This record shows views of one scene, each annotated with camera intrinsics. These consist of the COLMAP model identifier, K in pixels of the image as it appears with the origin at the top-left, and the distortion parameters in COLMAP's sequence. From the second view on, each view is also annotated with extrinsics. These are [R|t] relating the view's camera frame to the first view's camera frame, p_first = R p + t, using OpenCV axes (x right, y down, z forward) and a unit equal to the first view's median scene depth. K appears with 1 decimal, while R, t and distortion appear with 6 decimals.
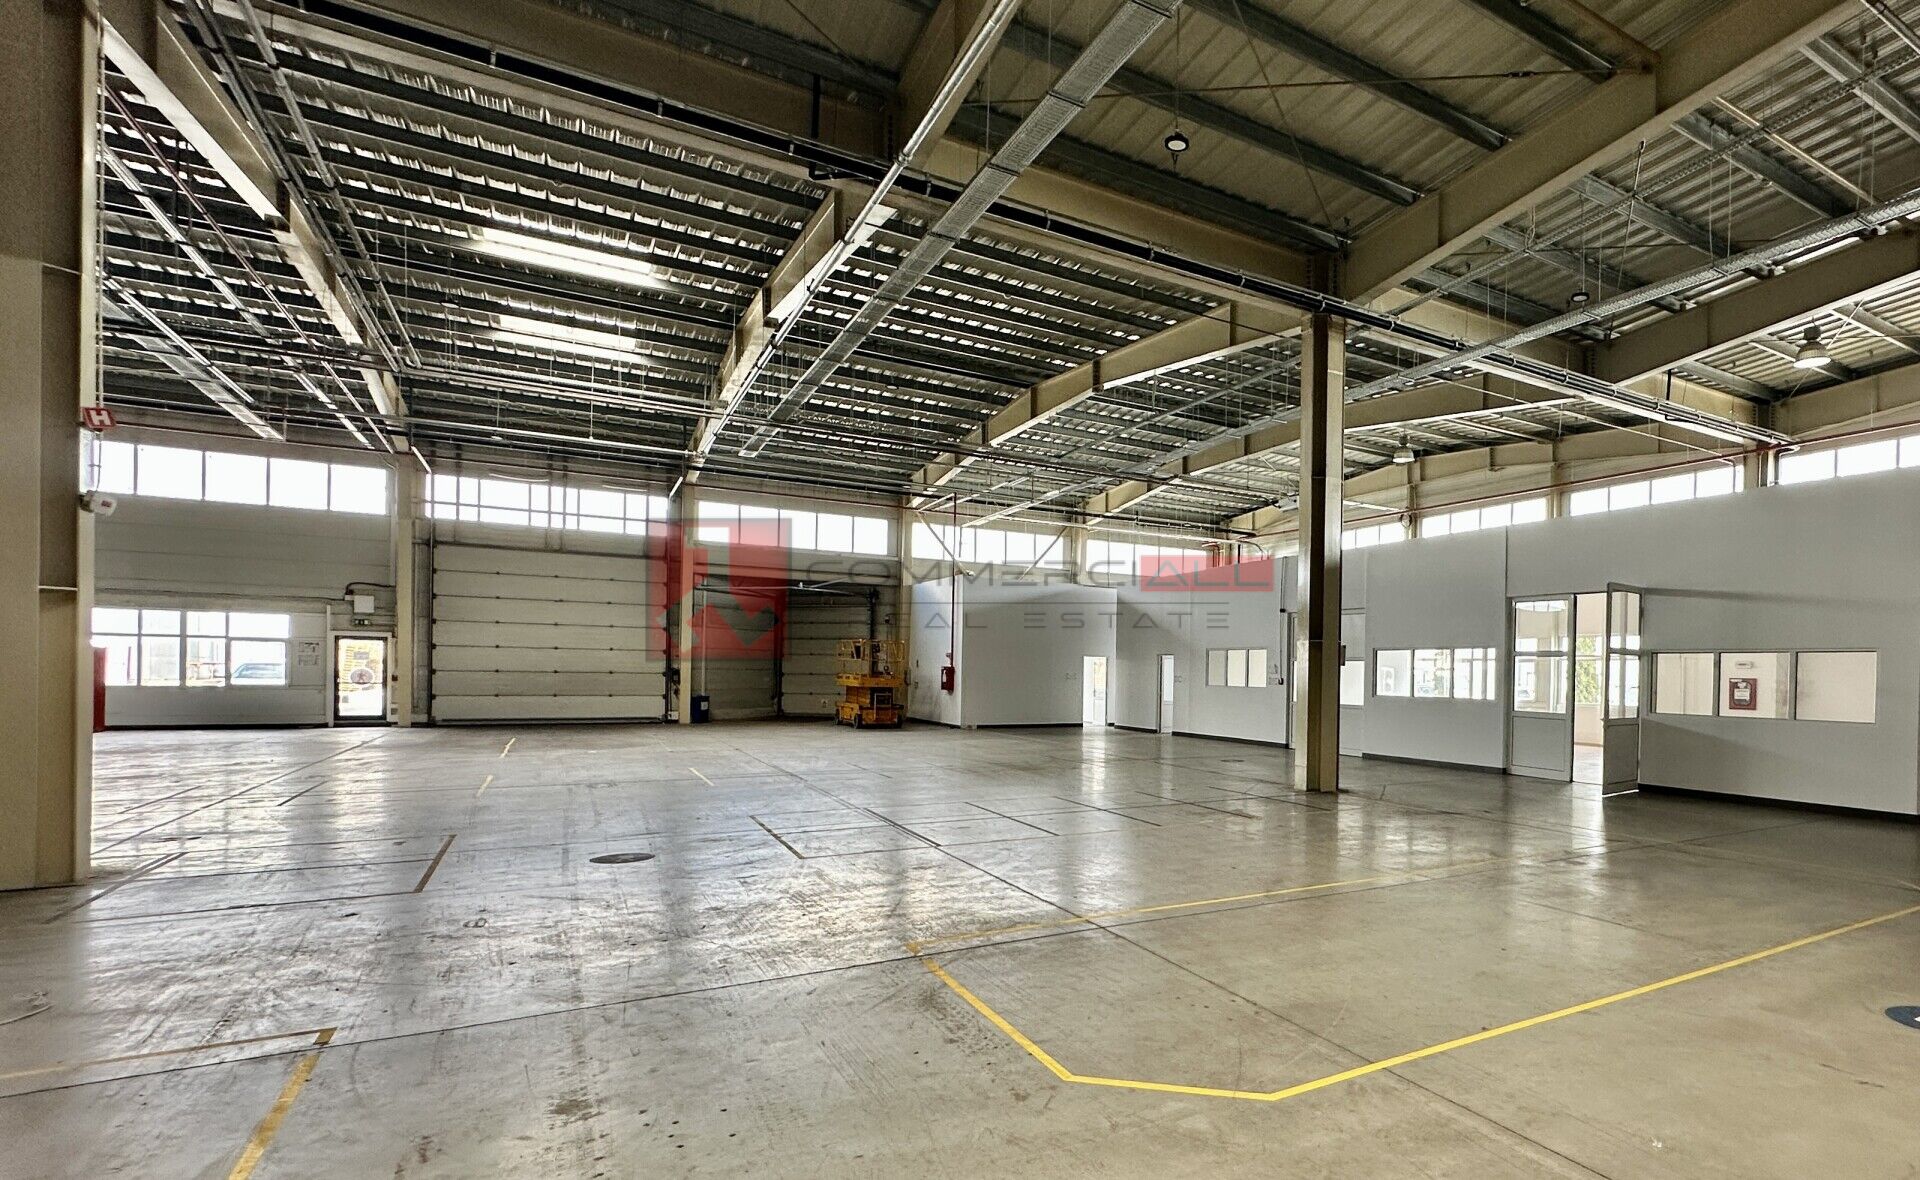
lens RADIAL K [[965.4, 0, 1216.8], [0, 965.4, 680.1], [0, 0, 1]] dist [-0.001615, -0.000905]
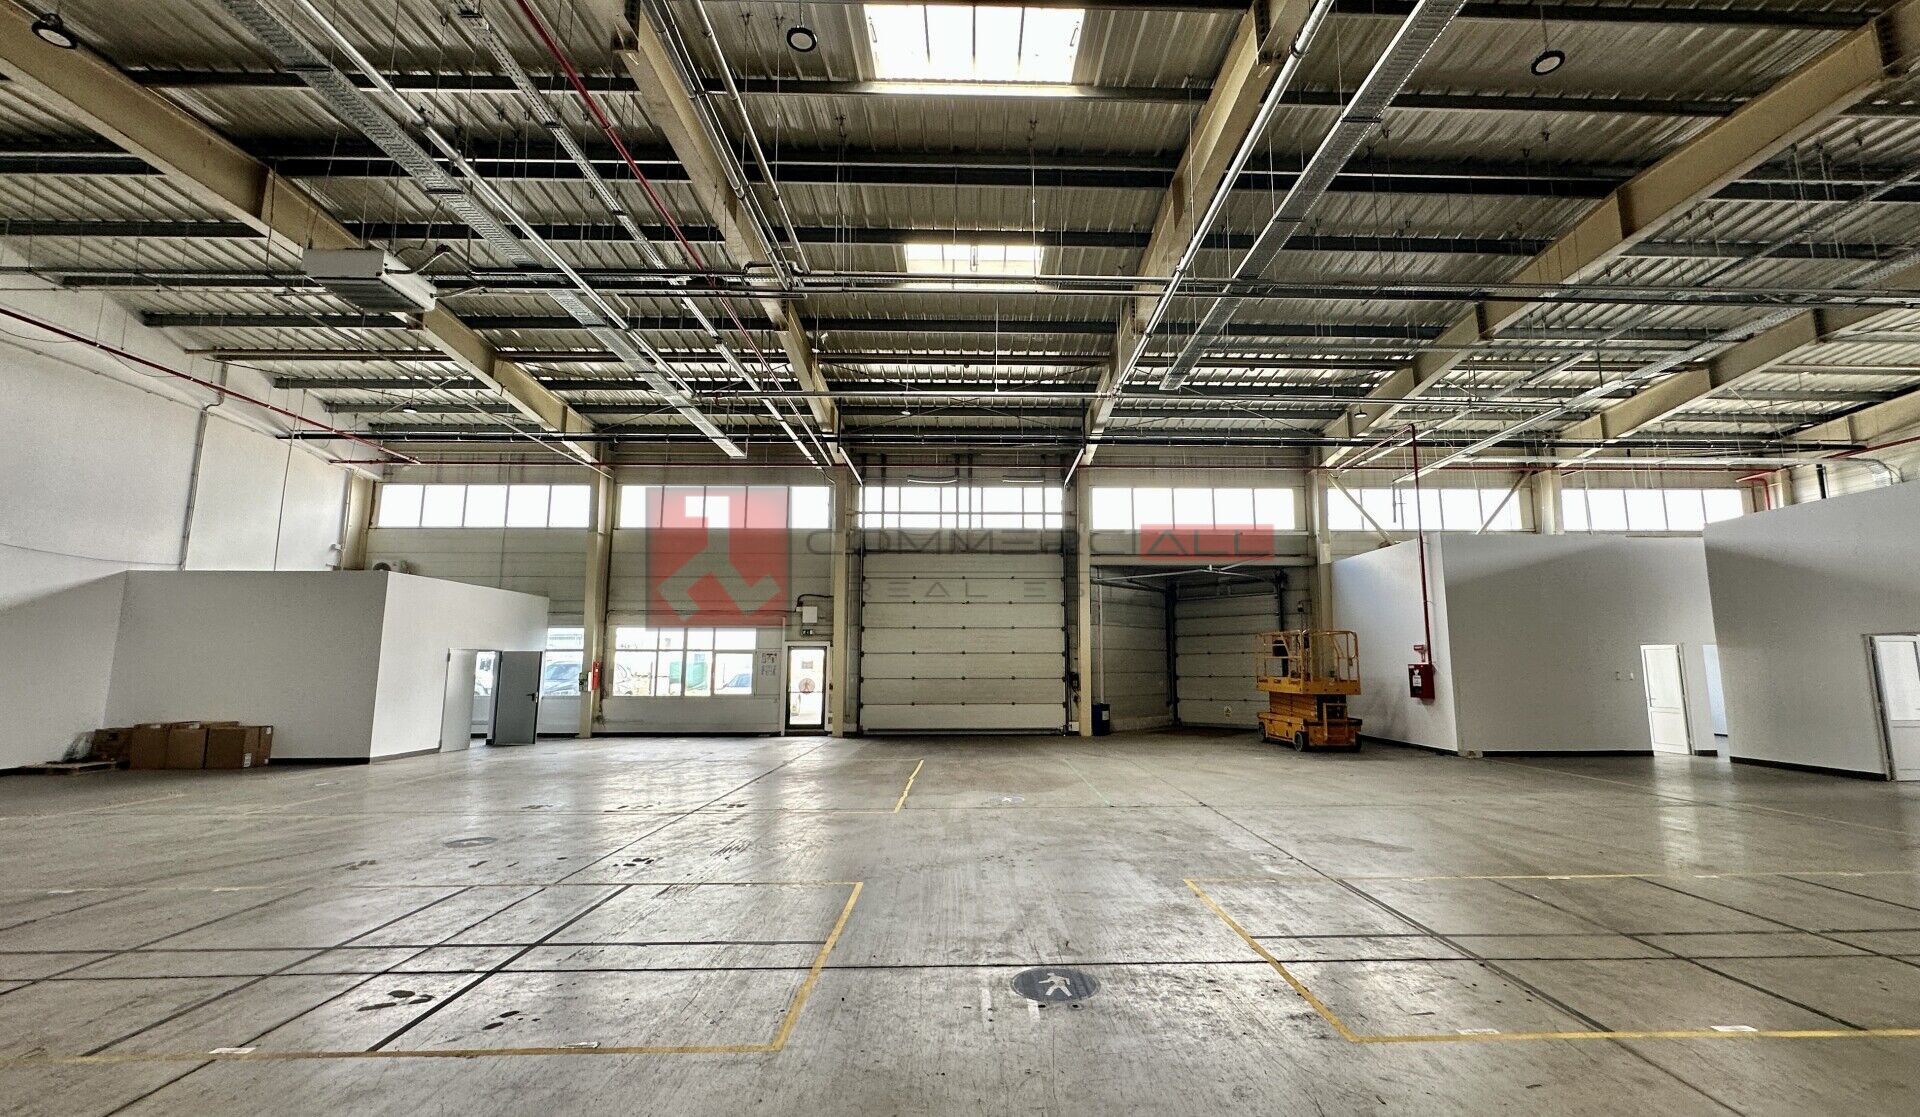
lens RADIAL K [[800.1, 0, 993.0], [0, 800.1, 555.6], [0, 0, 1]] dist [-0.000748, -0.000033]
pose [[0.844304, -0.091947, -0.527918, -0.239006], [0.012055, 0.988179, -0.152831, -0.007260], [0.535730, 0.122672, 0.835431, 0.349632]]
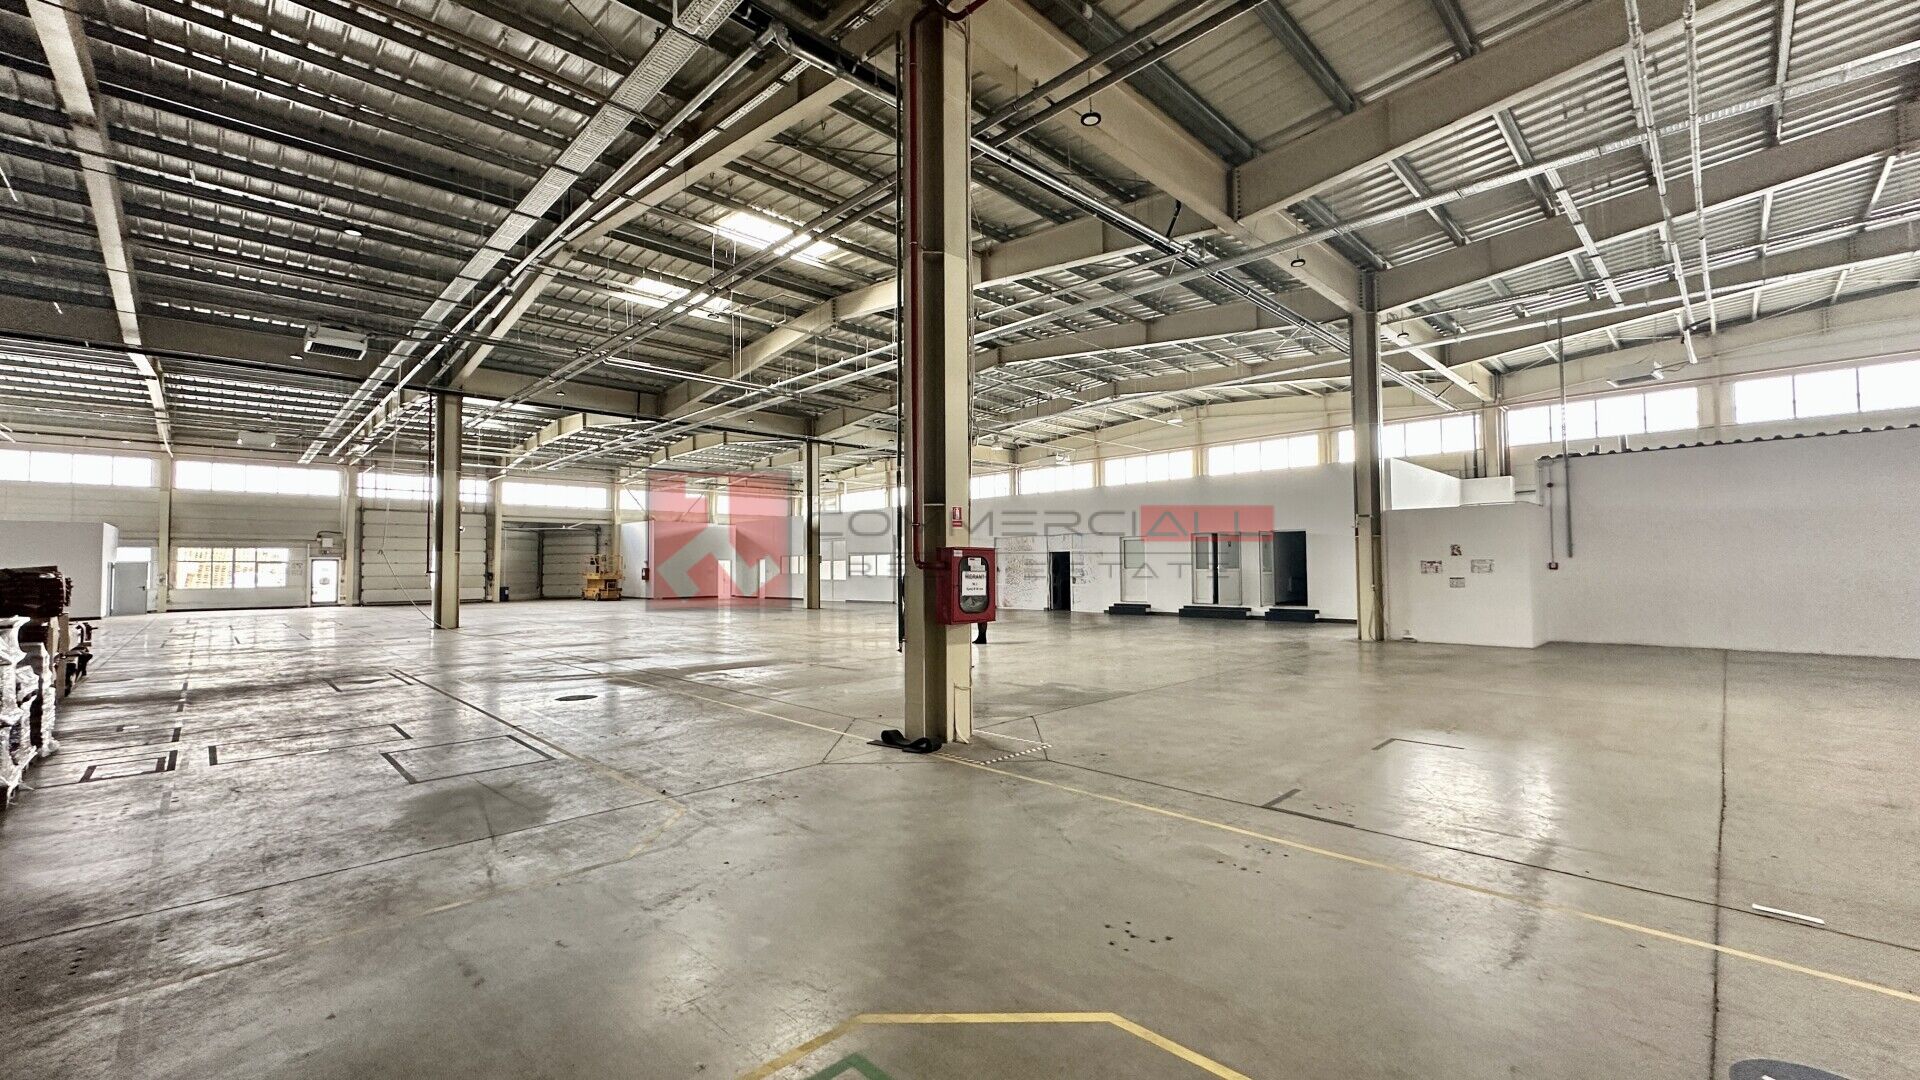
lens RADIAL K [[762.7, 0, 959.1], [0, 762.7, 538.6], [0, 0, 1]] dist [-0.000298, -0.000093]
pose [[0.983388, -0.017811, 0.180640, 0.068540], [0.025605, 0.998835, -0.040908, 0.006602], [-0.179701, 0.044854, 0.982698, -0.654037]]
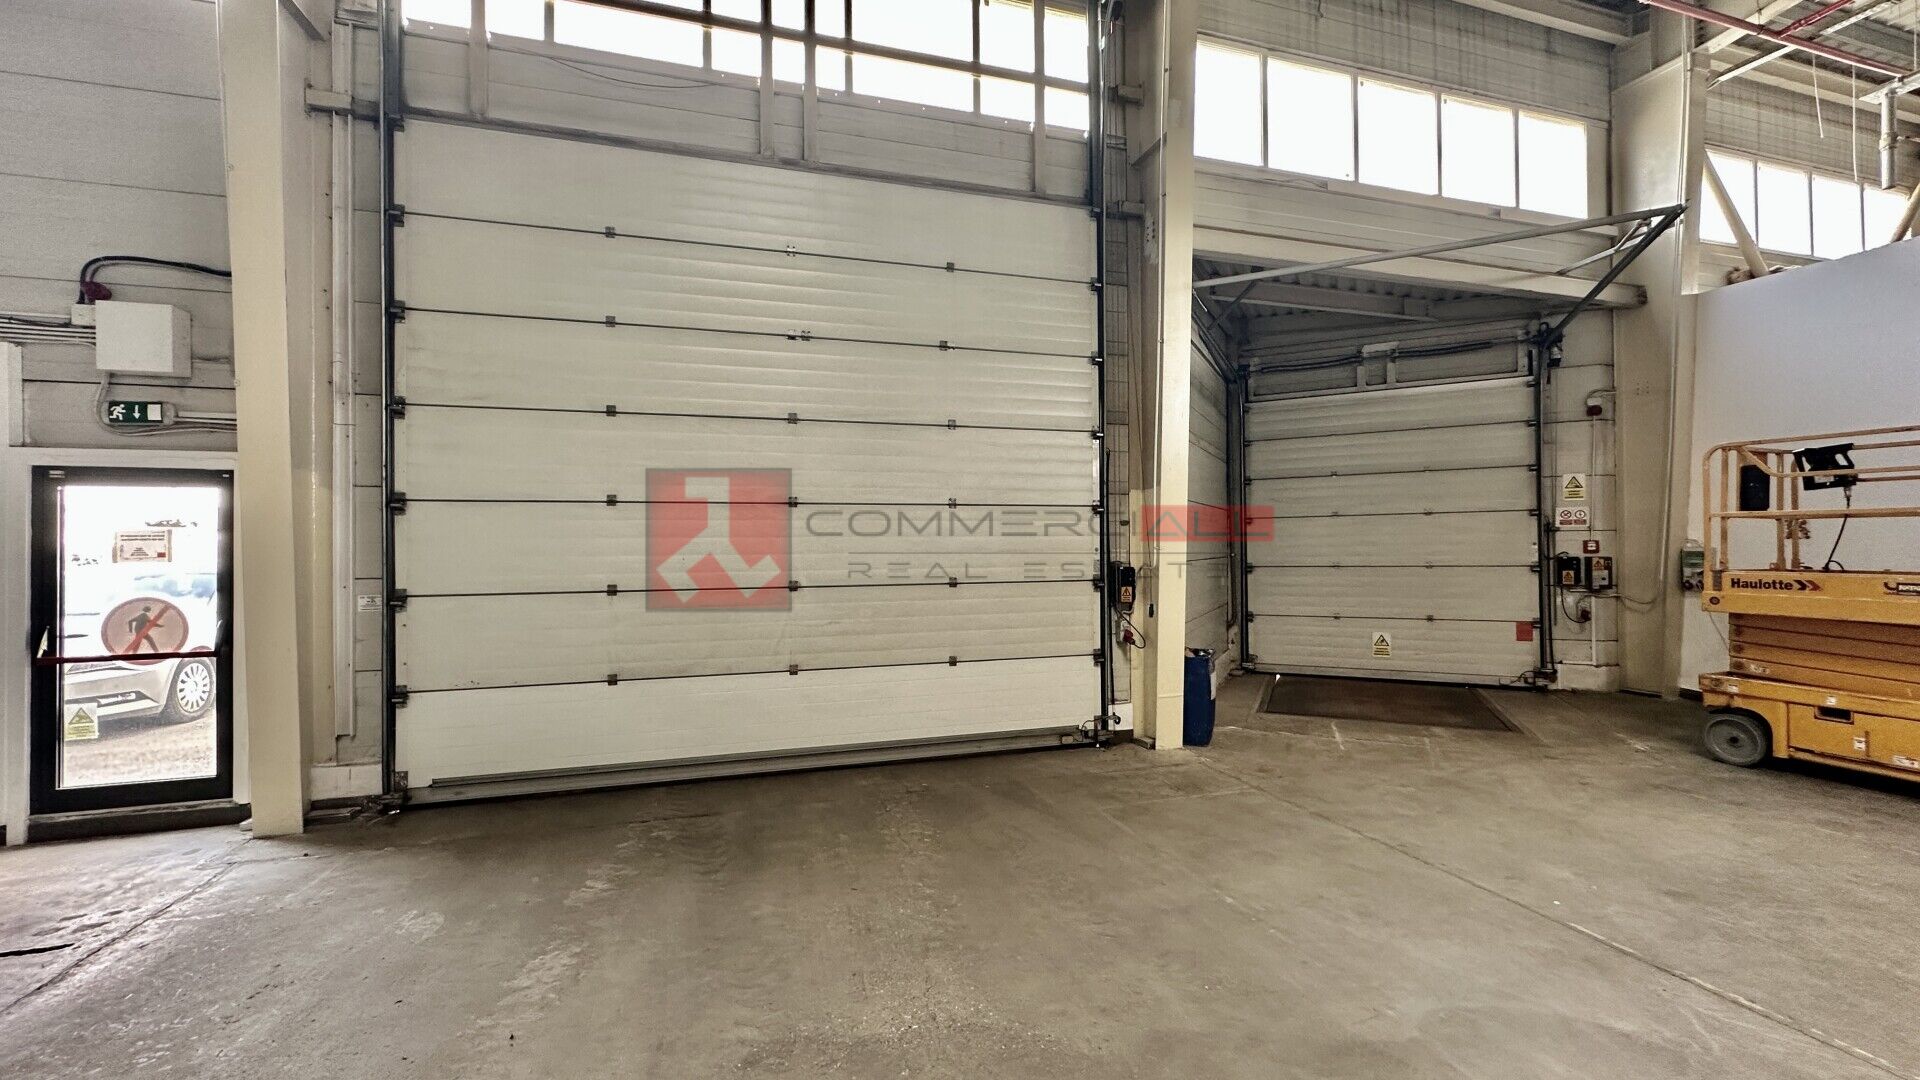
lens RADIAL K [[762.7, 0, 959.1], [0, 762.7, 538.6], [0, 0, 1]] dist [-0.000298, -0.000093]
pose [[0.957110, -0.029028, -0.288265, -0.576343], [0.023117, 0.999447, -0.023891, -0.016026], [0.288800, 0.016203, 0.957252, 0.802791]]
